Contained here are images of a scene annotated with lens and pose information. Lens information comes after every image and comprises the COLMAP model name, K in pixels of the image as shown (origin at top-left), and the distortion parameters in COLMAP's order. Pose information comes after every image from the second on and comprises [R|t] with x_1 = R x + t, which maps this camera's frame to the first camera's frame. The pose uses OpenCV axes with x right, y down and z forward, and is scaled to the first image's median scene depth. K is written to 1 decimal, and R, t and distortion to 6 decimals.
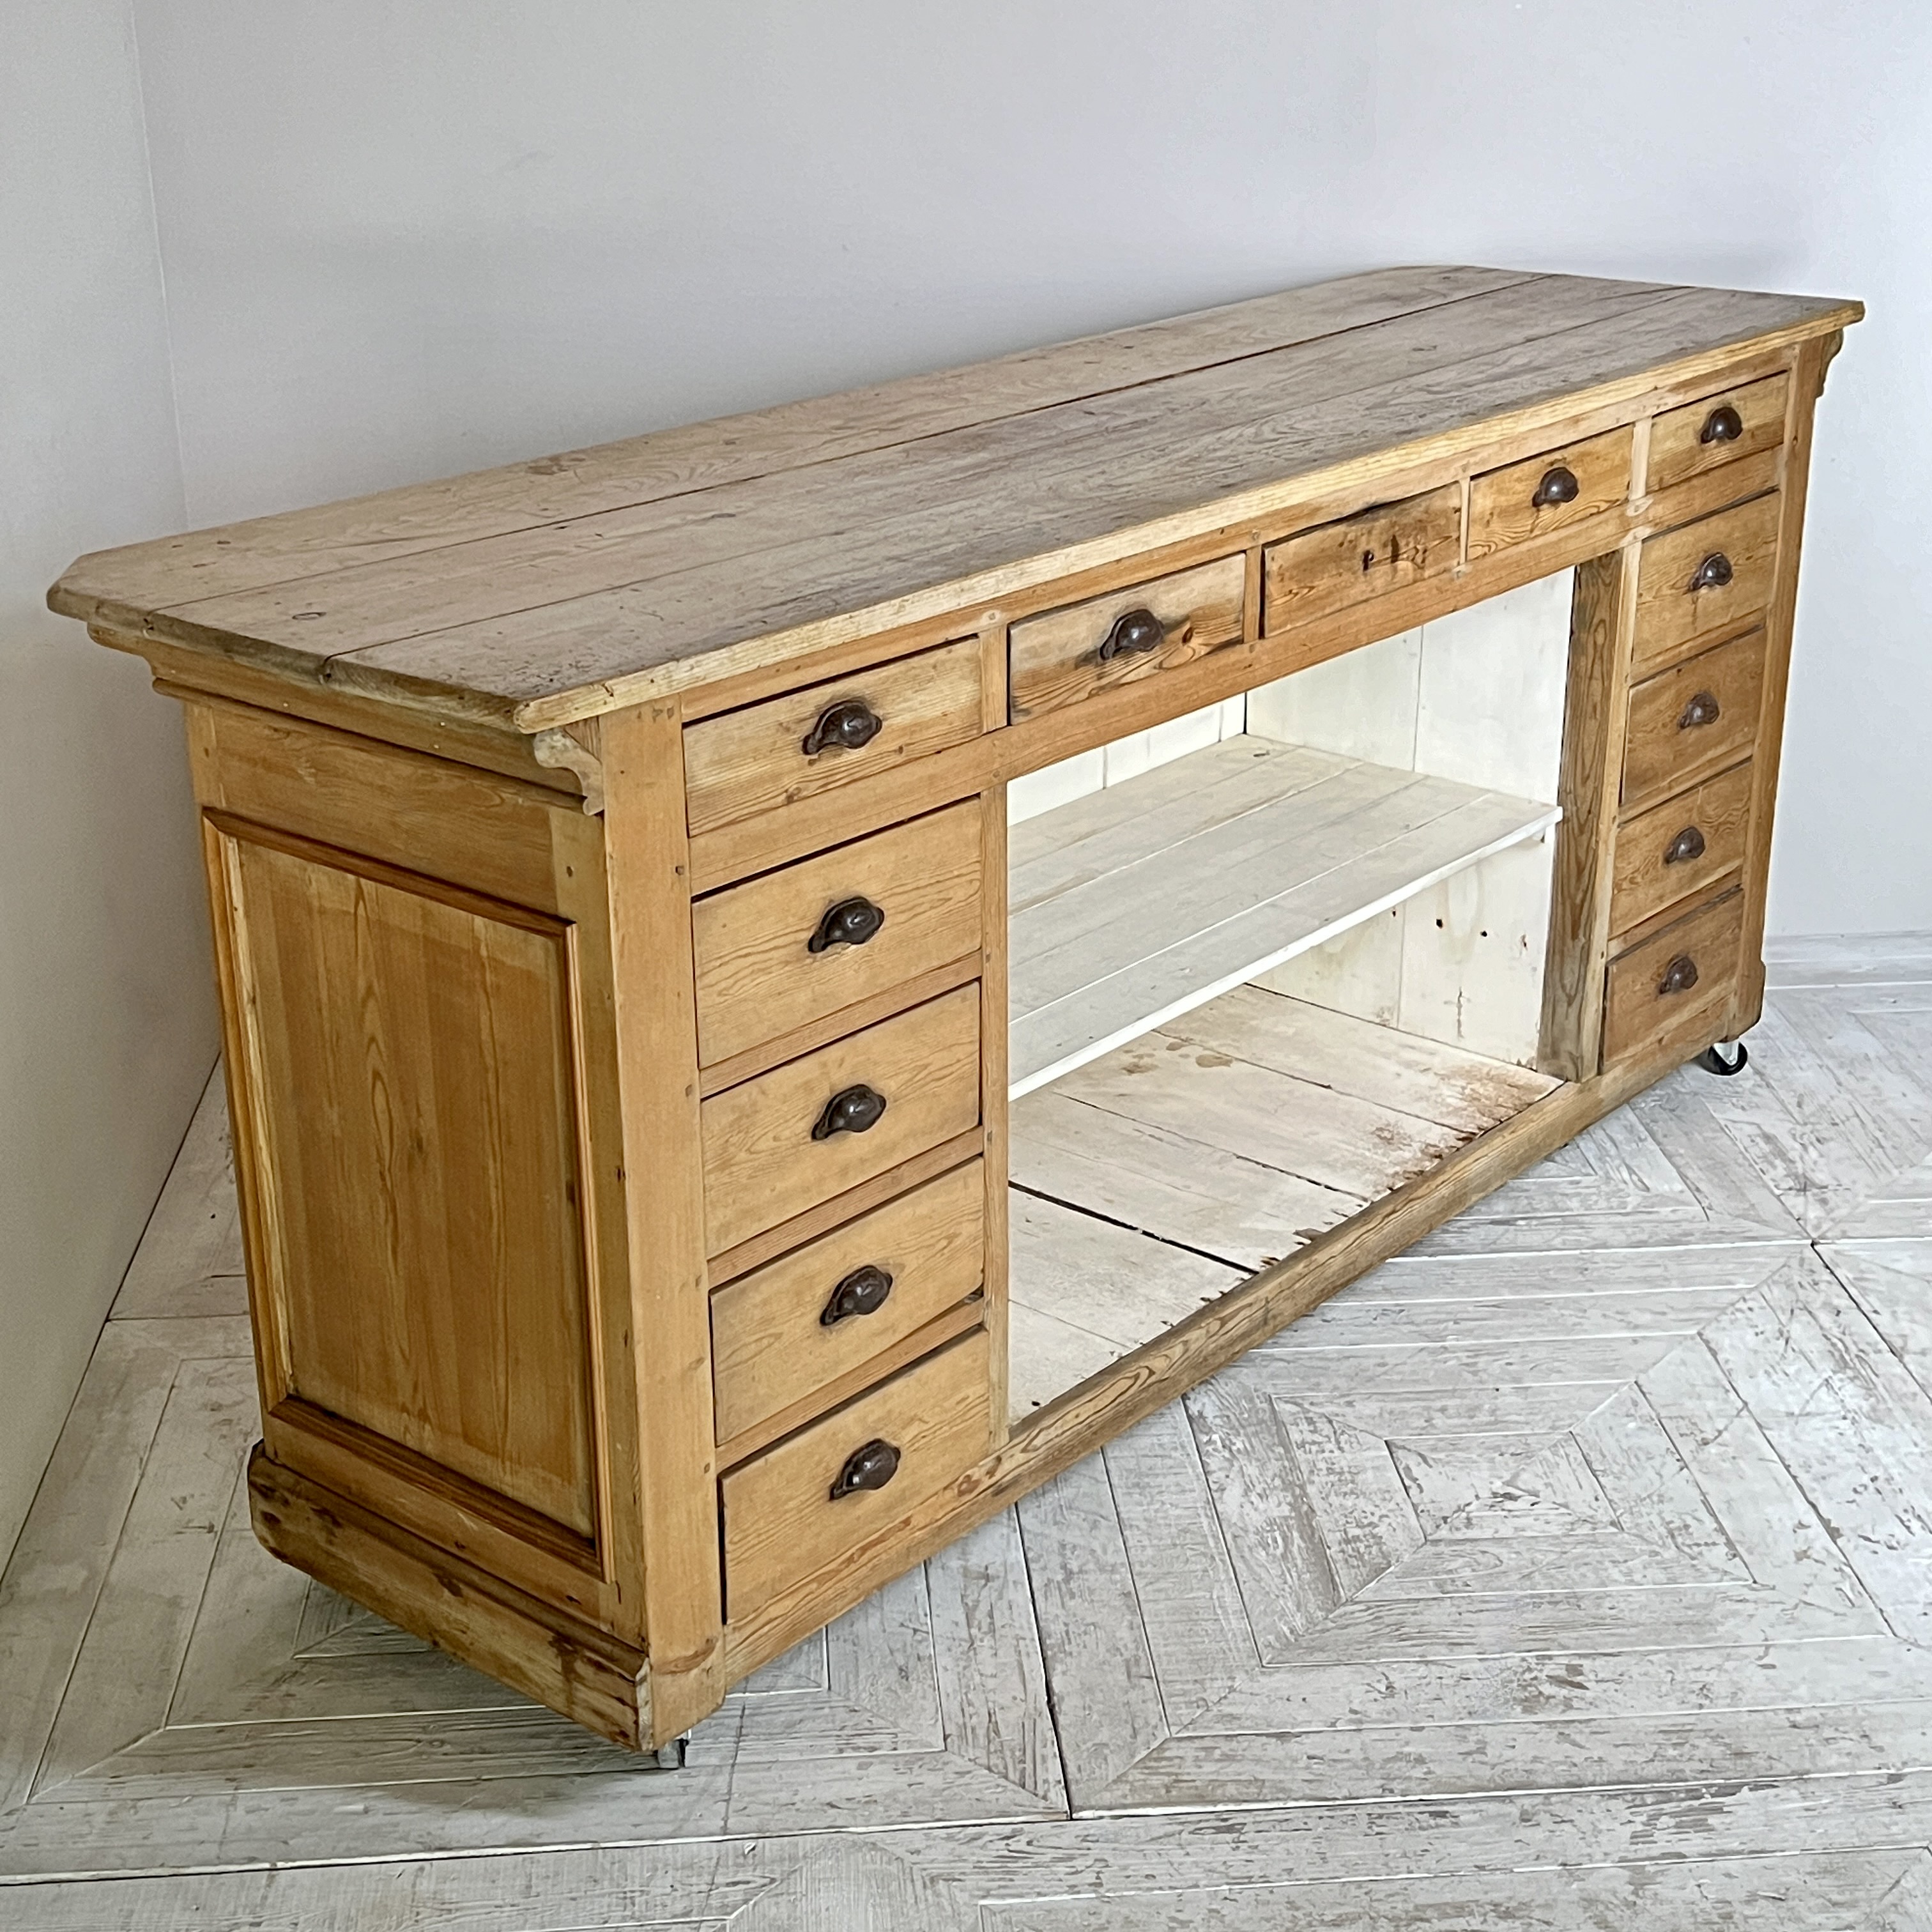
lens RADIAL K [[2930.7, 0, 966.0], [0, 2930.7, 966.0], [0, 0, 1]] dist [0.266924, -1.184843]
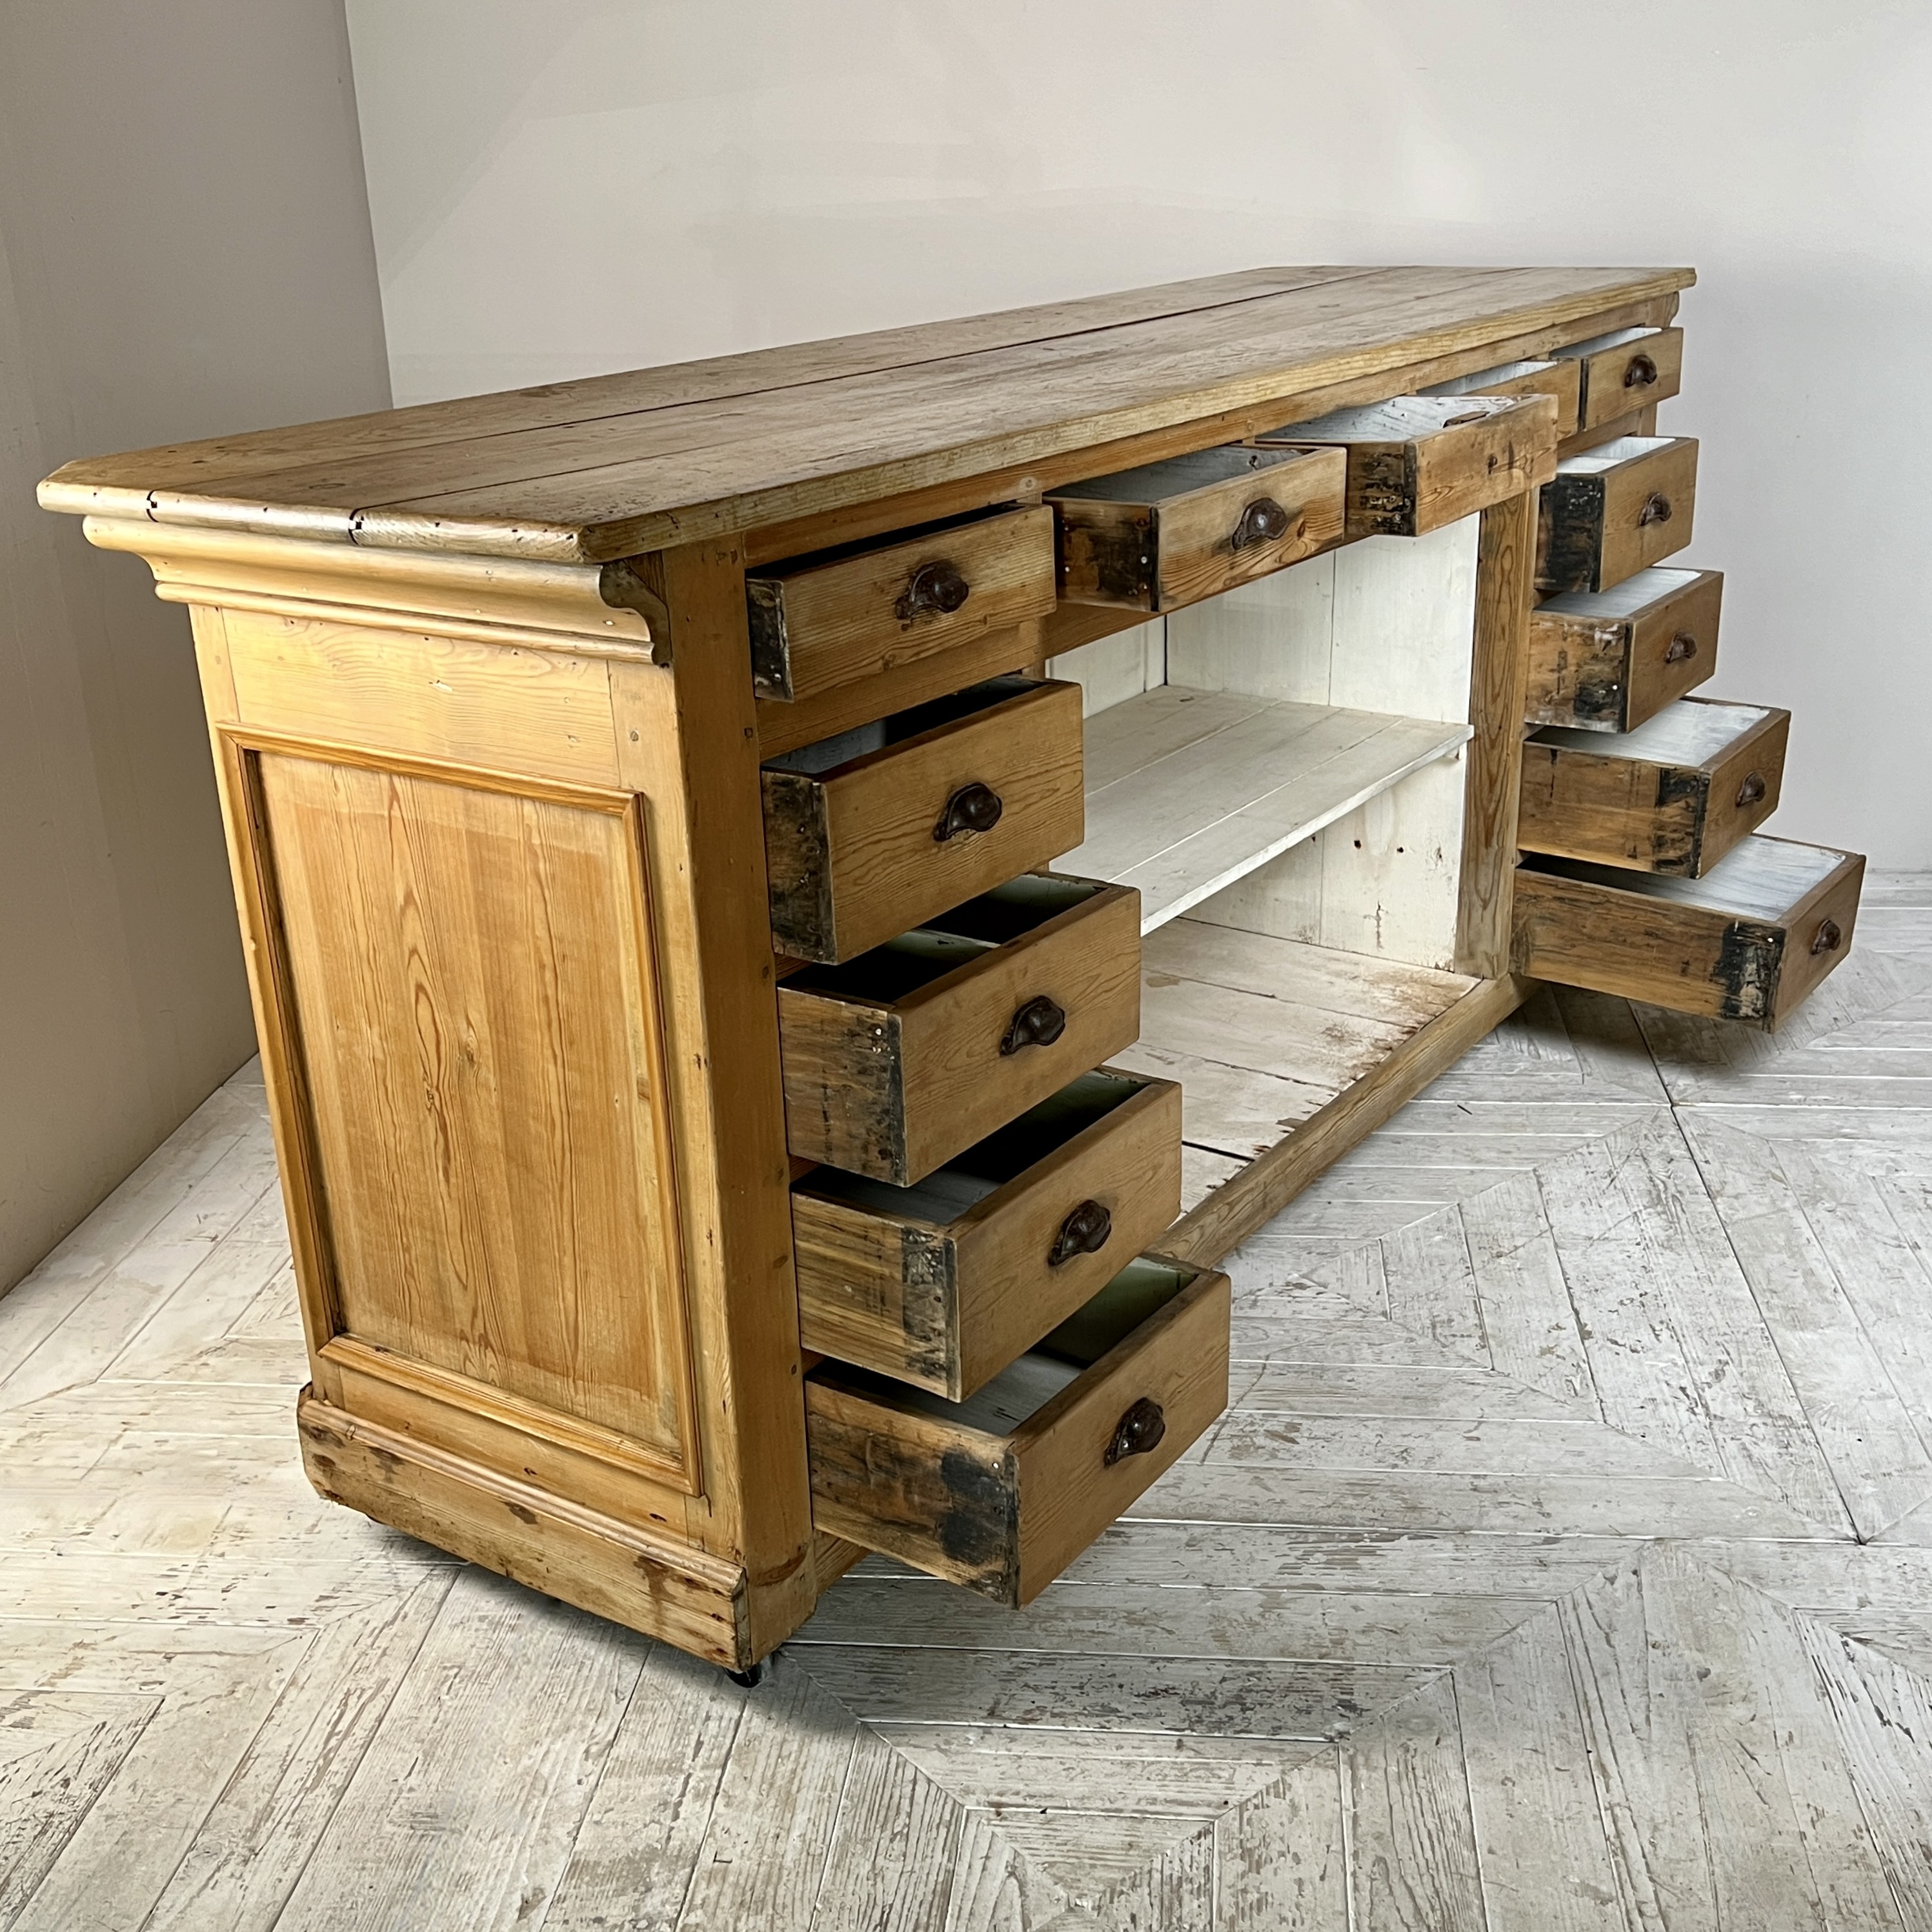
lens RADIAL K [[2266.3, 0, 978.1], [0, 2266.3, 990.3], [0, 0, 1]] dist [0.213566, -0.691668]
pose [[0.994438, -0.059131, 0.087158, -0.068999], [0.059780, 0.998200, -0.004851, 0.042767], [-0.086715, 0.010034, 0.996183, 0.200729]]
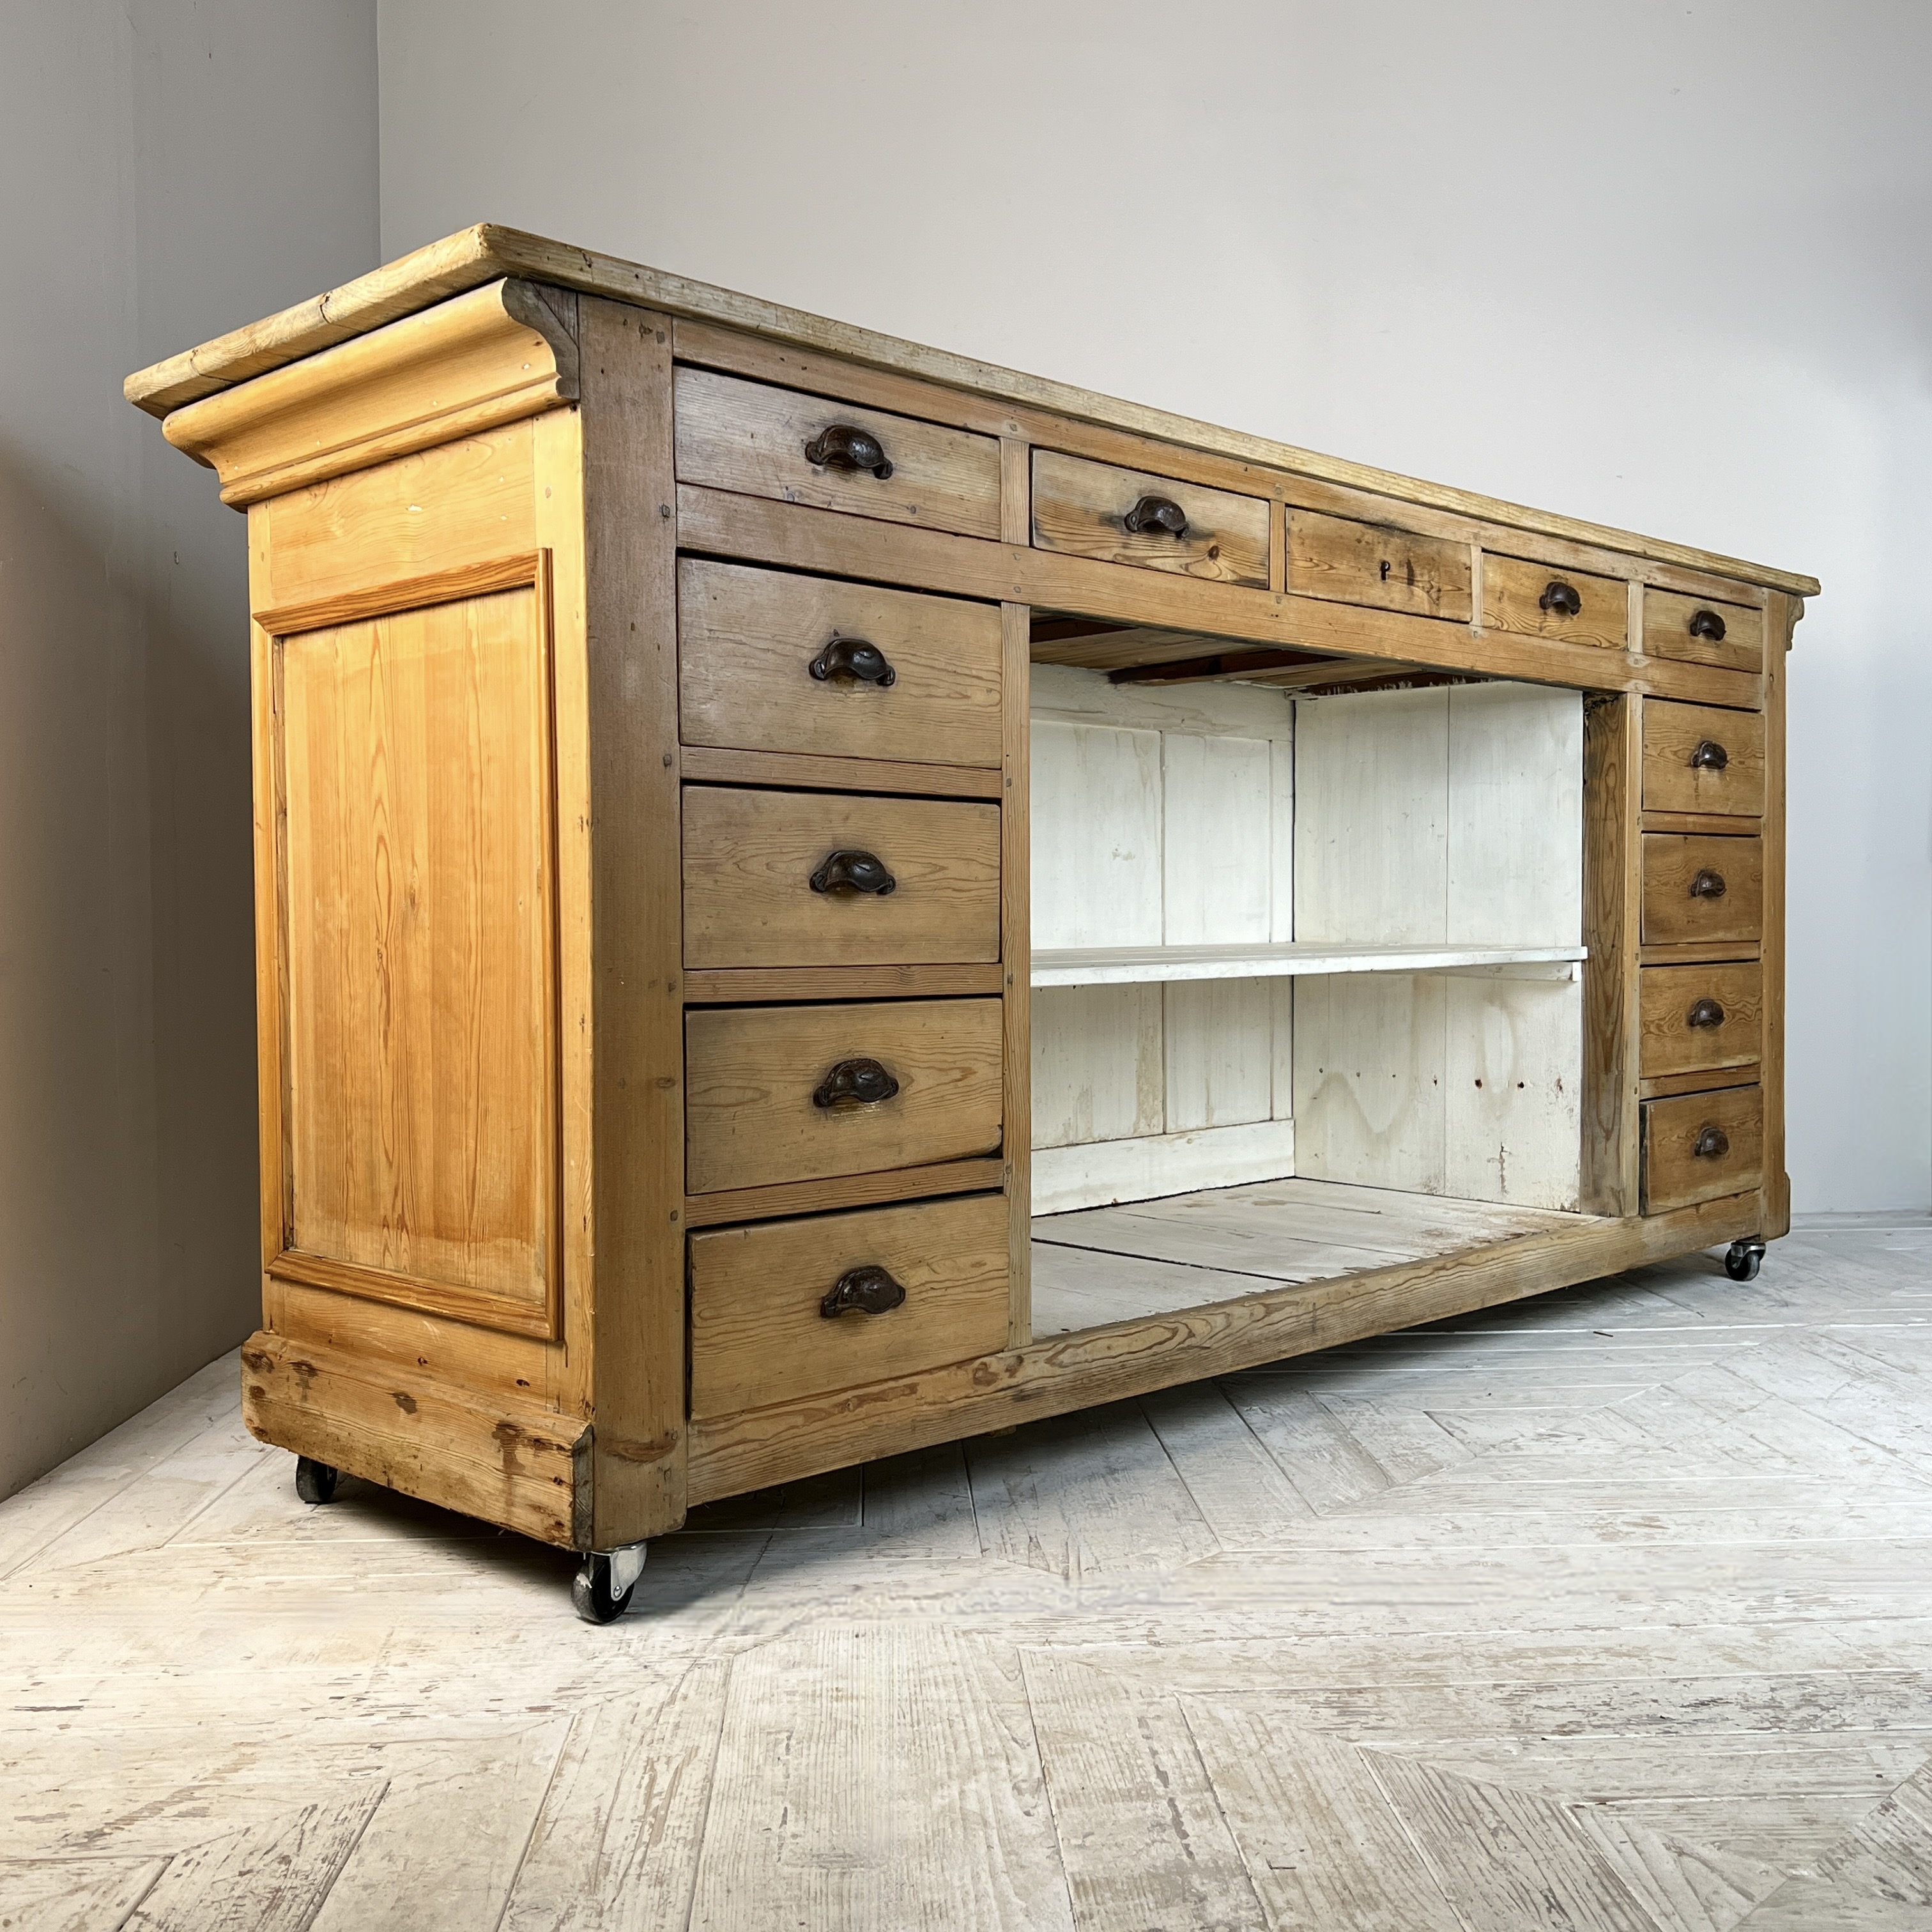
lens RADIAL K [[2061.3, 0, 966.0], [0, 2061.3, 966.0], [0, 0, 1]] dist [0.207158, -0.699546]
pose [[0.996473, 0.005137, -0.083763, 0.044821], [-0.033140, 0.941087, -0.336537, 0.250767], [0.077099, 0.338125, 0.937938, 0.308037]]
